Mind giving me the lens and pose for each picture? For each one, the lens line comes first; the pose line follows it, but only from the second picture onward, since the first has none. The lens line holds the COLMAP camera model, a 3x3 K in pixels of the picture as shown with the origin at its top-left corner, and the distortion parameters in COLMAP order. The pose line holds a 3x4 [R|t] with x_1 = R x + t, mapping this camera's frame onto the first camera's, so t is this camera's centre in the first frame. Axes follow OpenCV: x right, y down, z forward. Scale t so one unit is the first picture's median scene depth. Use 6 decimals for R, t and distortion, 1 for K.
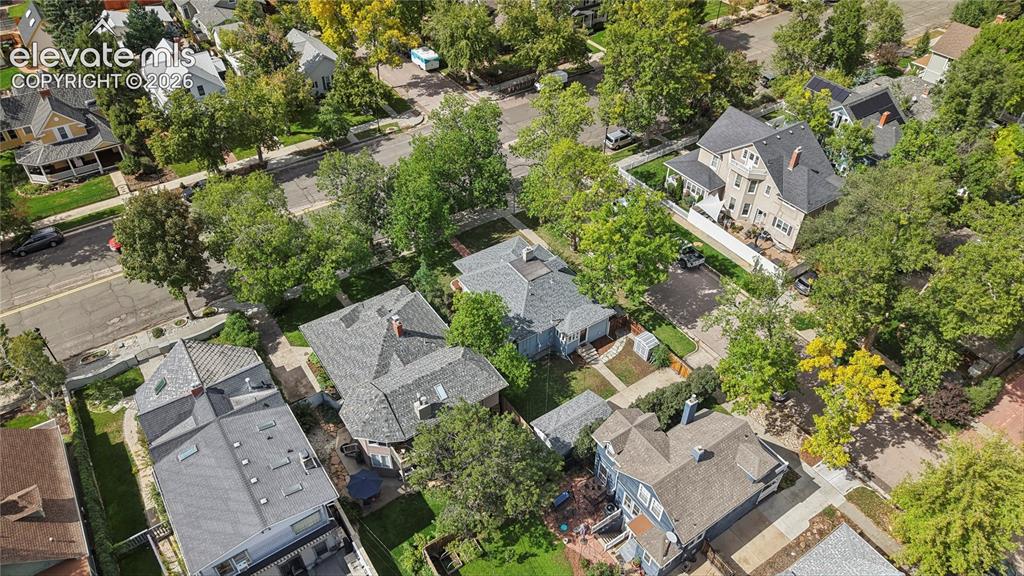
lens RADIAL K [[674.2, 0, 511.6], [0, 674.2, 293.8], [0, 0, 1]] dist [0.017343, -0.028876]
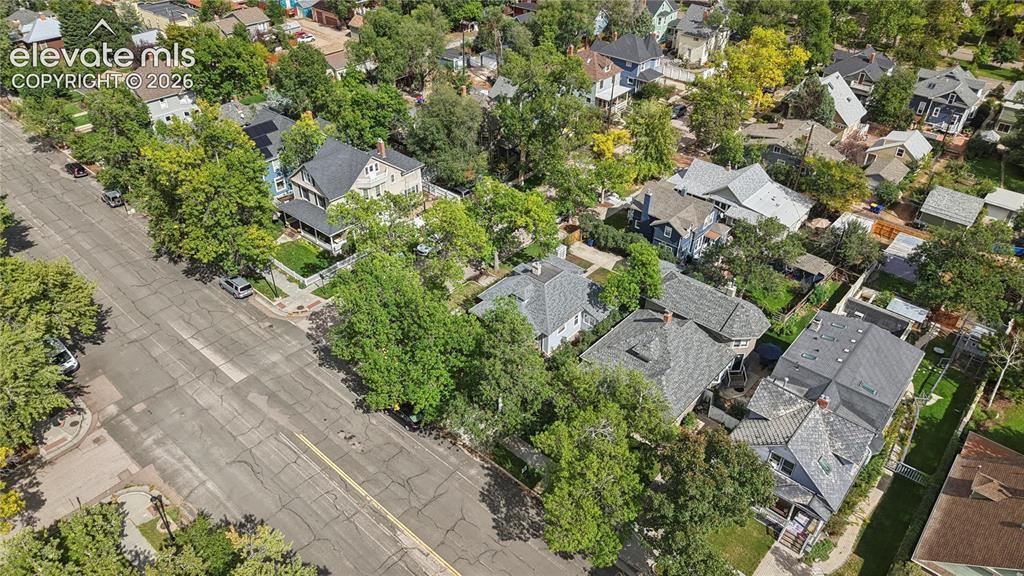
lens RADIAL K [[674.2, 0, 511.6], [0, 674.2, 293.8], [0, 0, 1]] dist [0.017343, -0.028876]
pose [[-0.251769, -0.582507, 0.772851, -0.709096], [0.641630, 0.497371, 0.583895, -0.596932], [-0.724516, 0.642891, 0.248531, 0.641829]]
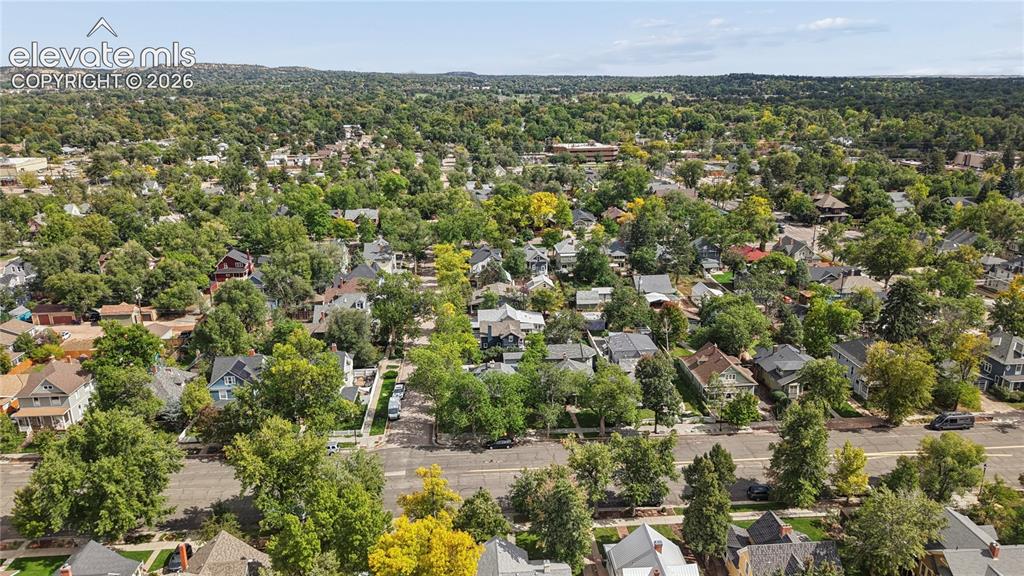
lens RADIAL K [[674.2, 0, 511.6], [0, 674.2, 293.8], [0, 0, 1]] dist [0.017343, -0.028876]
pose [[-0.872597, -0.137029, 0.468826, -0.811852], [0.332241, 0.537067, 0.775354, -1.513759], [-0.358037, 0.832335, -0.423116, 1.426367]]
